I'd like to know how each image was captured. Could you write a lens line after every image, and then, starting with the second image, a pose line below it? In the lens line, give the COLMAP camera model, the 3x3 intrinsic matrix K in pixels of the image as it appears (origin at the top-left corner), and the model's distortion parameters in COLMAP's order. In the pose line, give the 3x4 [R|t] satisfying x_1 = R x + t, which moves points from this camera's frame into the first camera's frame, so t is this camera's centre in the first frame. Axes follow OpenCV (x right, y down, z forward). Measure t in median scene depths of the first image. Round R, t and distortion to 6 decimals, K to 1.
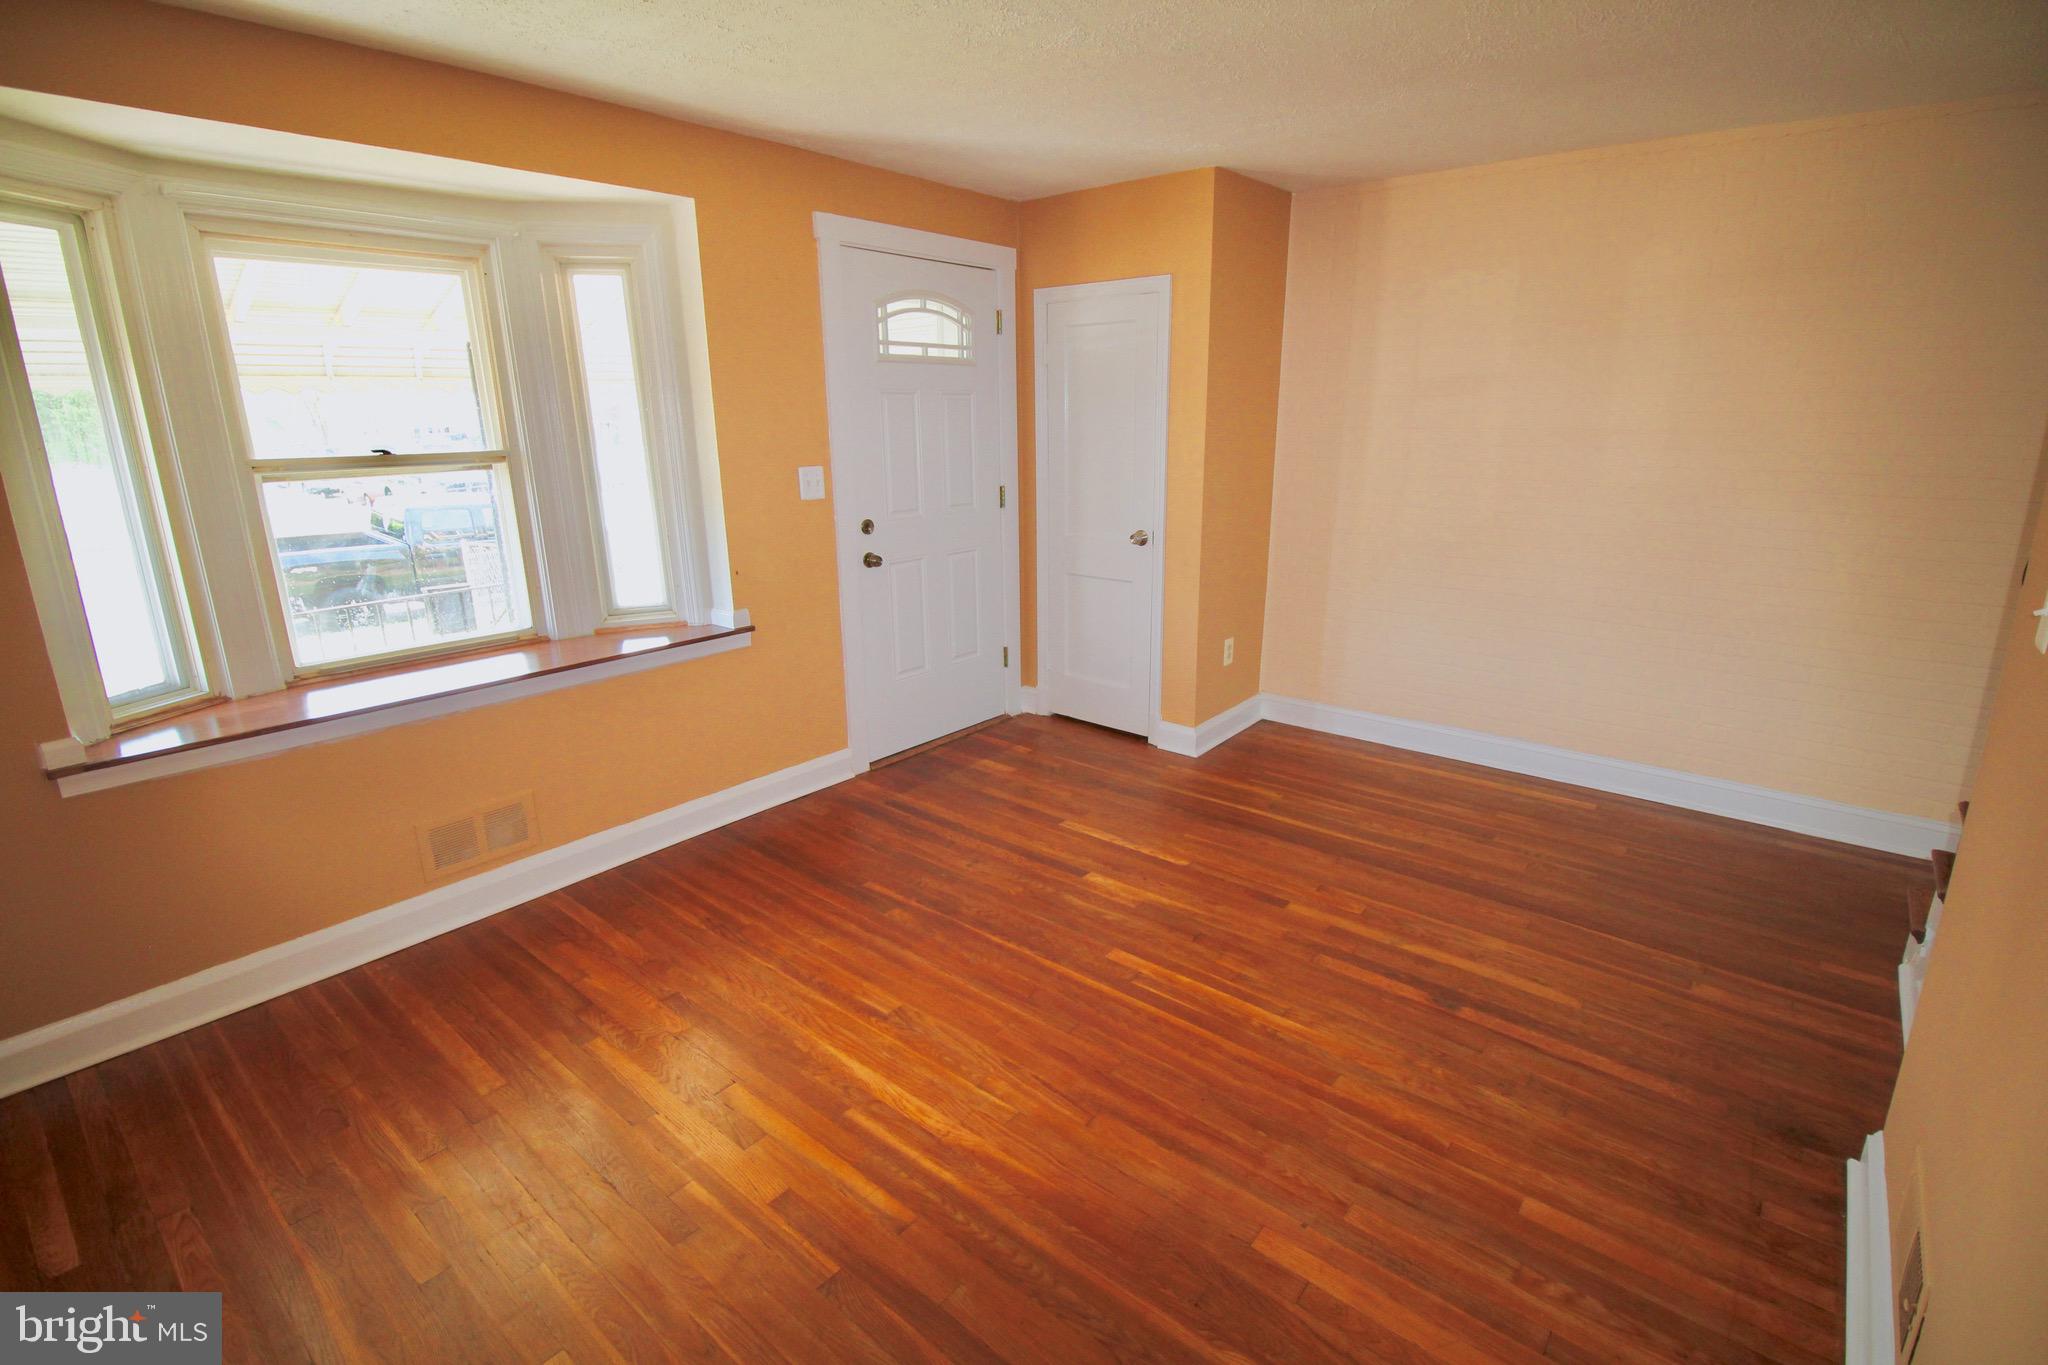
lens RADIAL K [[958.3, 0, 1016.3], [0, 958.3, 680.6], [0, 0, 1]] dist [0.003340, -0.016700]
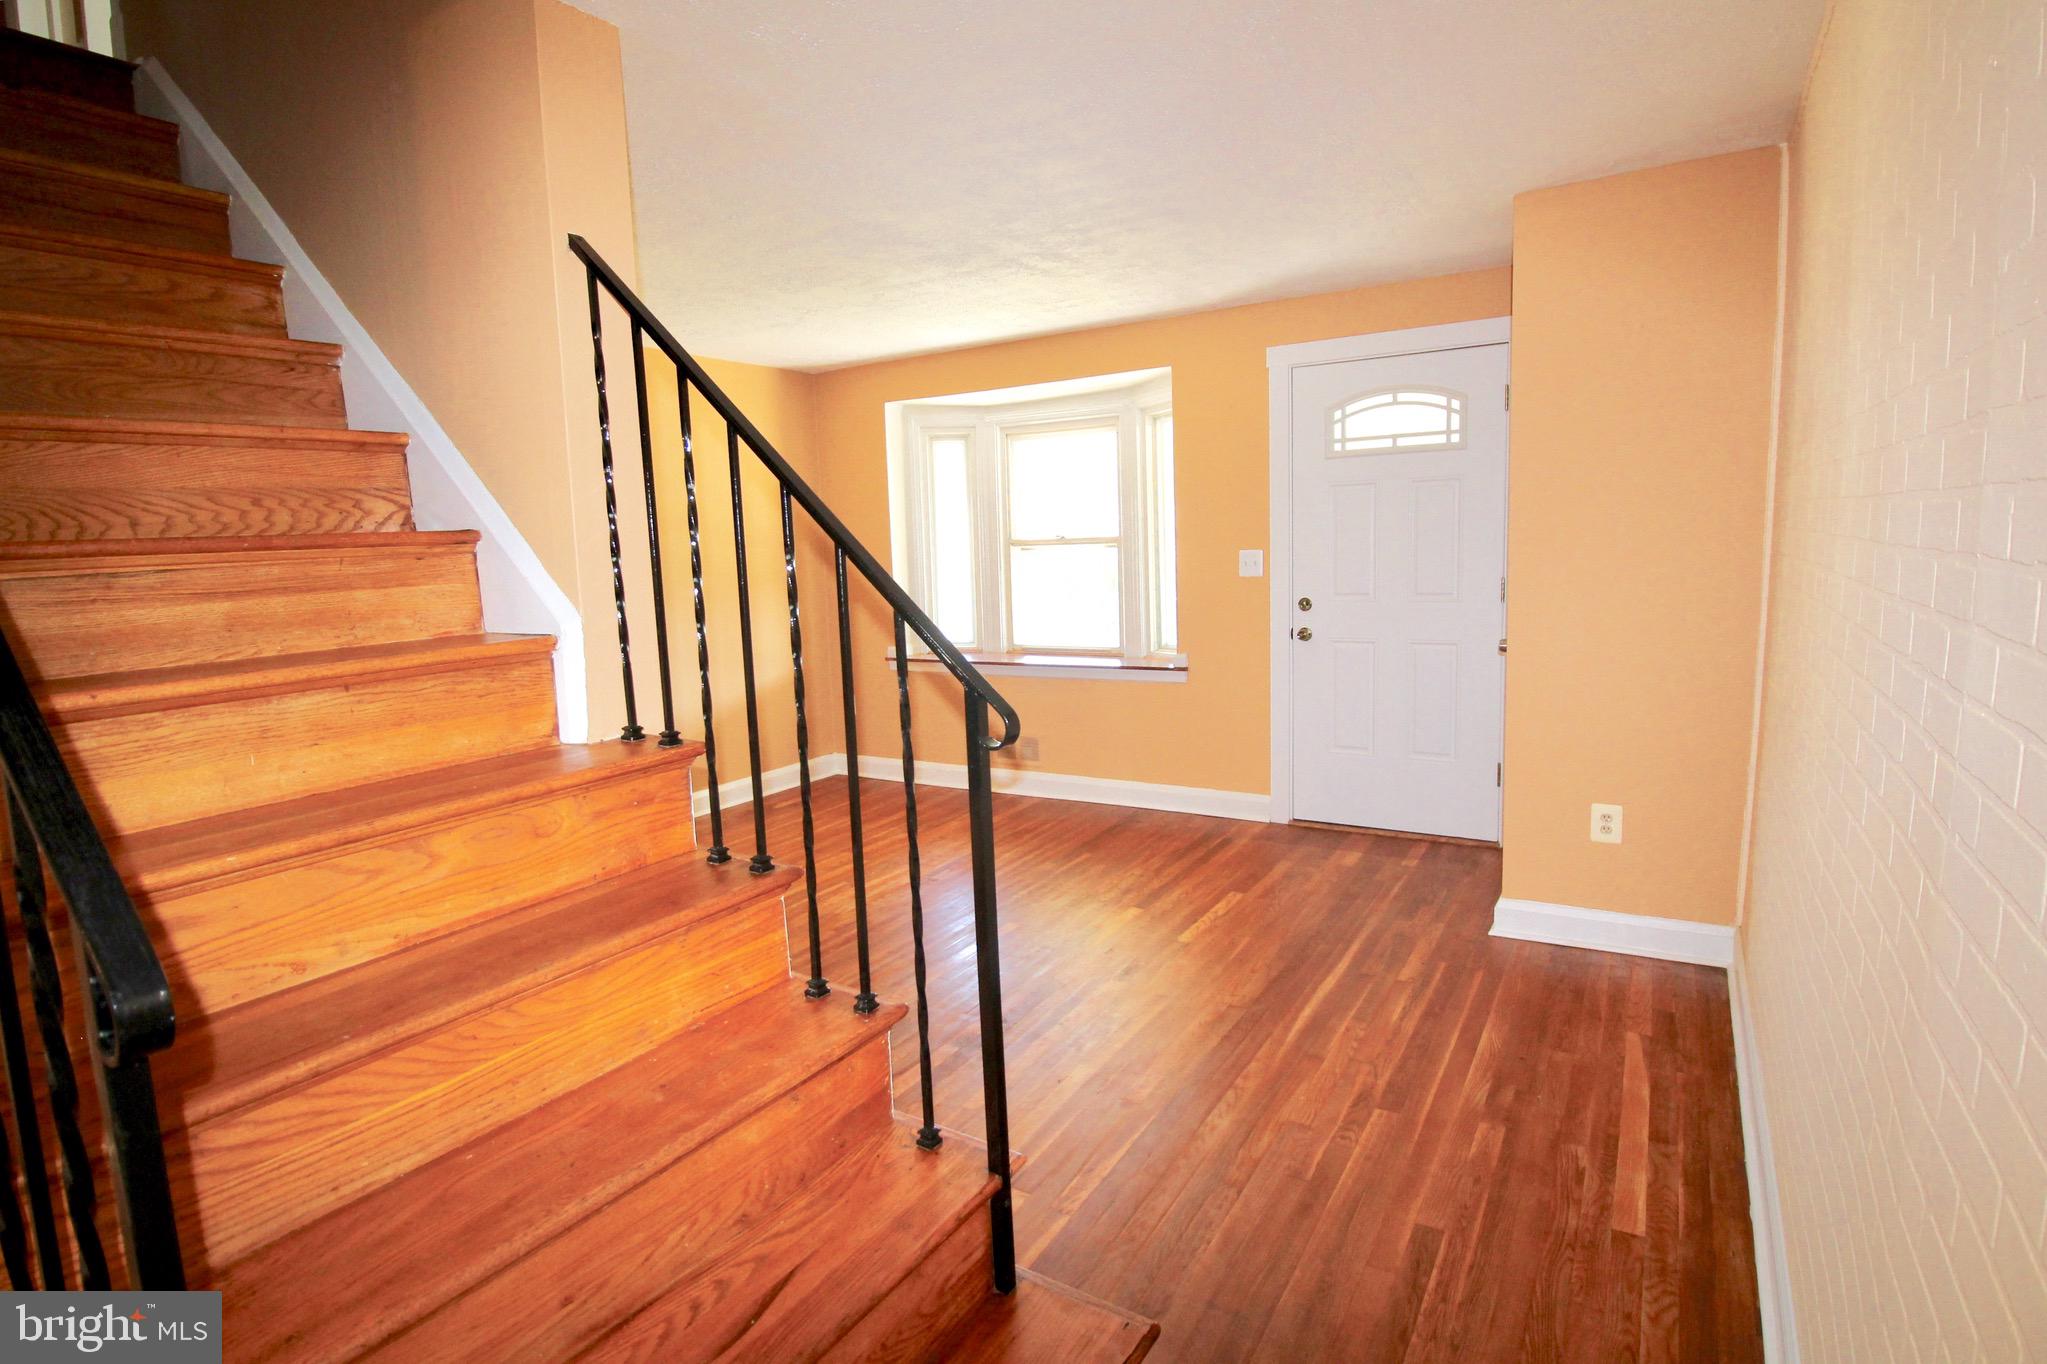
lens RADIAL K [[998.0, 0, 1023.5], [0, 998.0, 682.0], [0, 0, 1]] dist [-0.012788, -0.000250]
pose [[0.143214, 0.136978, -0.980167, 1.141456], [-0.239984, 0.965625, 0.099881, -0.133050], [0.960155, 0.220920, 0.171163, 0.611834]]
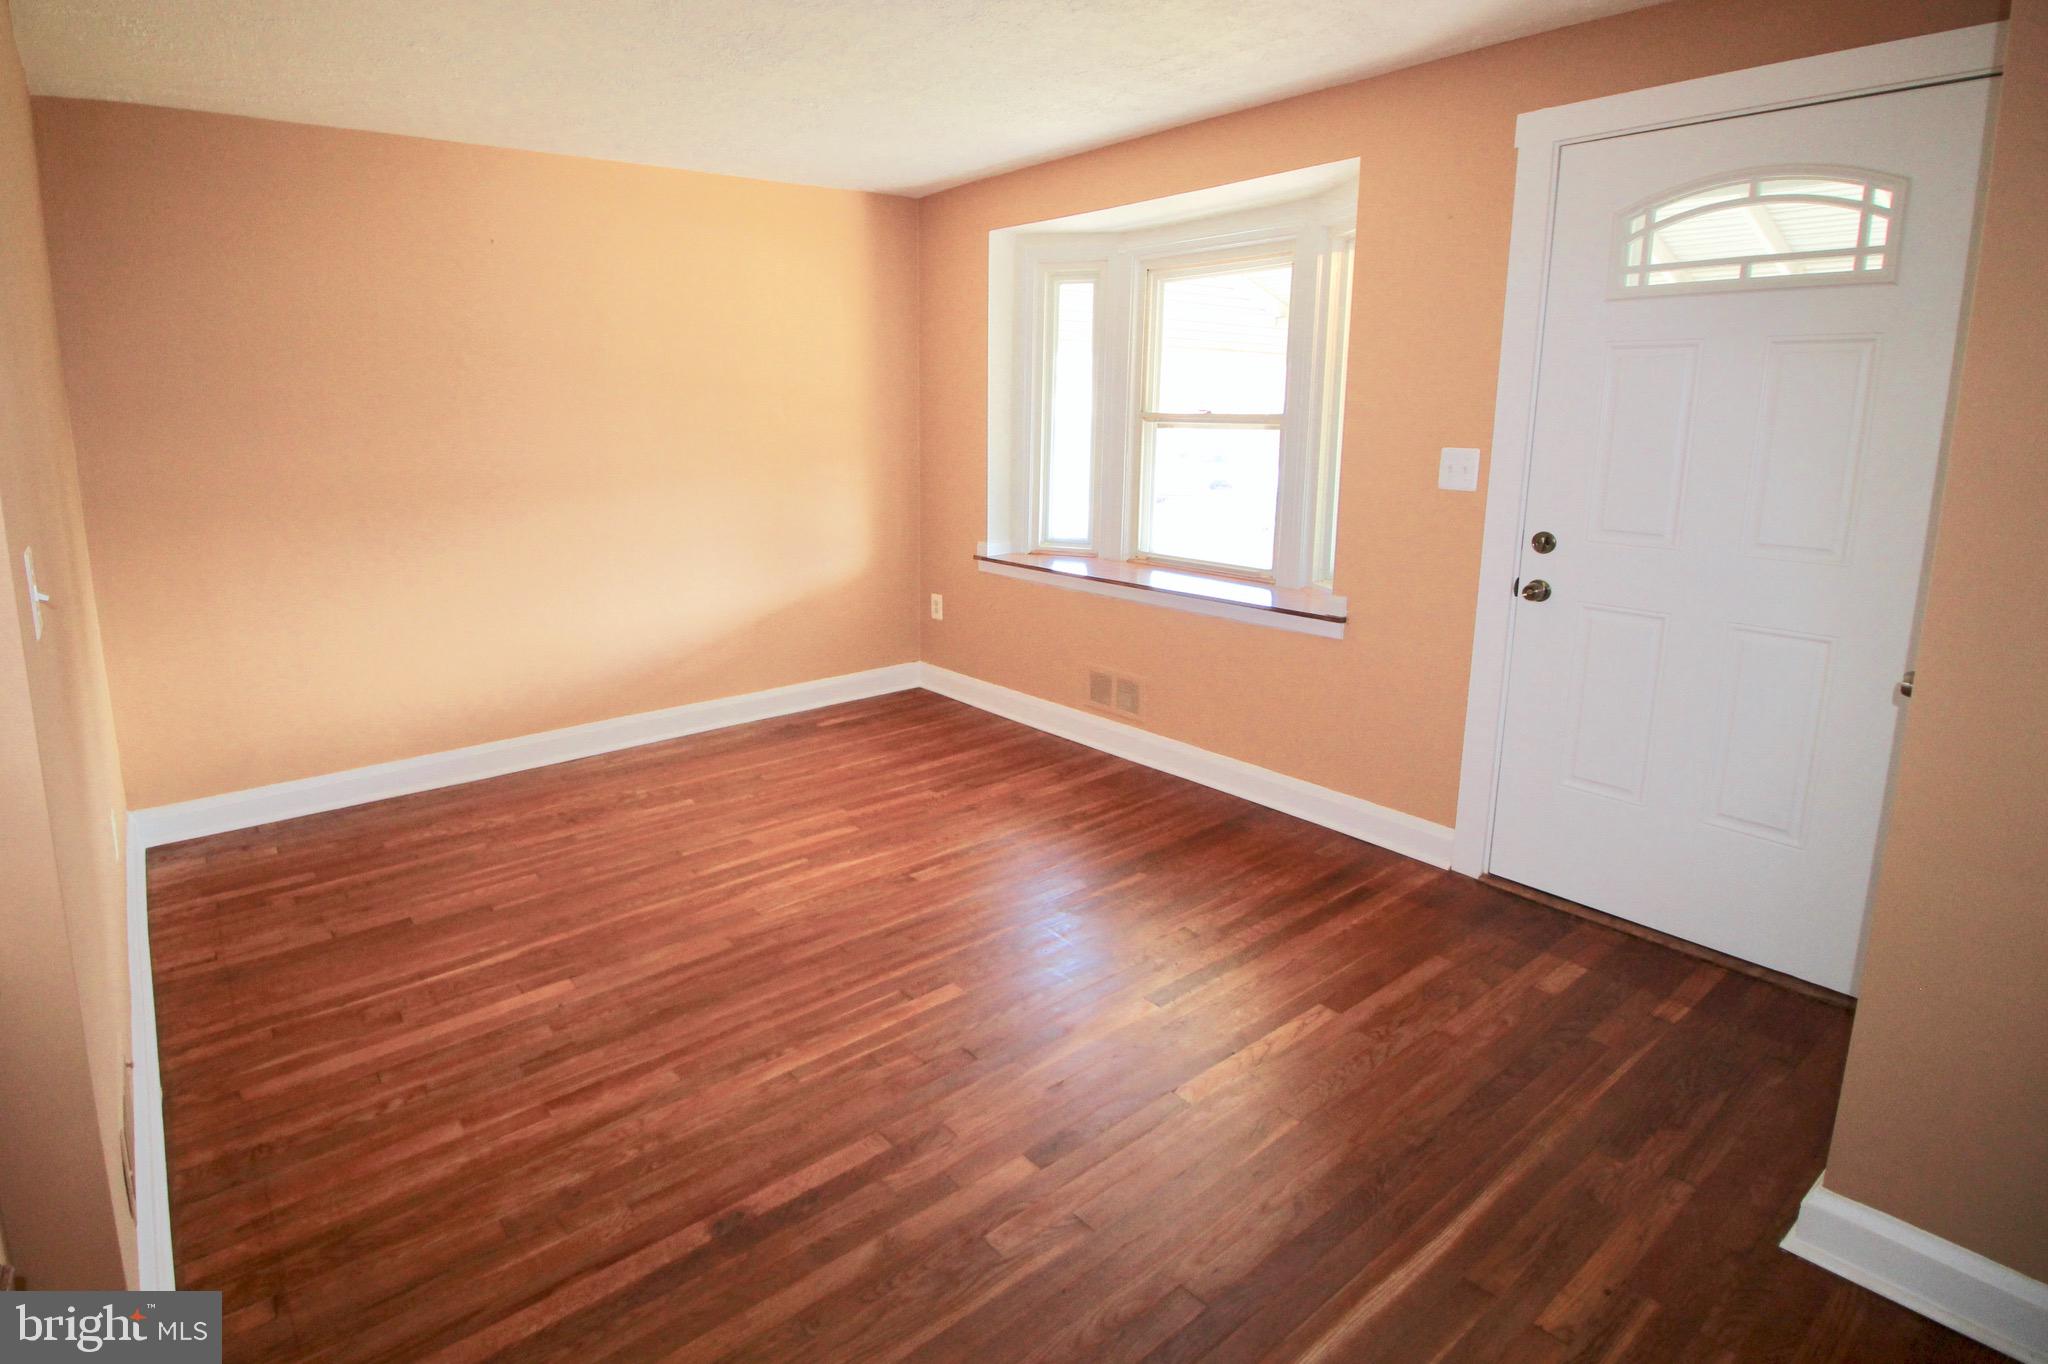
lens RADIAL K [[1033.4, 0, 888.4], [0, 1033.4, 601.6], [0, 0, 1]] dist [-0.017476, -0.006044]
pose [[-0.246876, 0.194188, -0.949391, 0.797367], [-0.253643, 0.932611, 0.256712, -0.228904], [0.935263, 0.304183, -0.180985, 0.854337]]
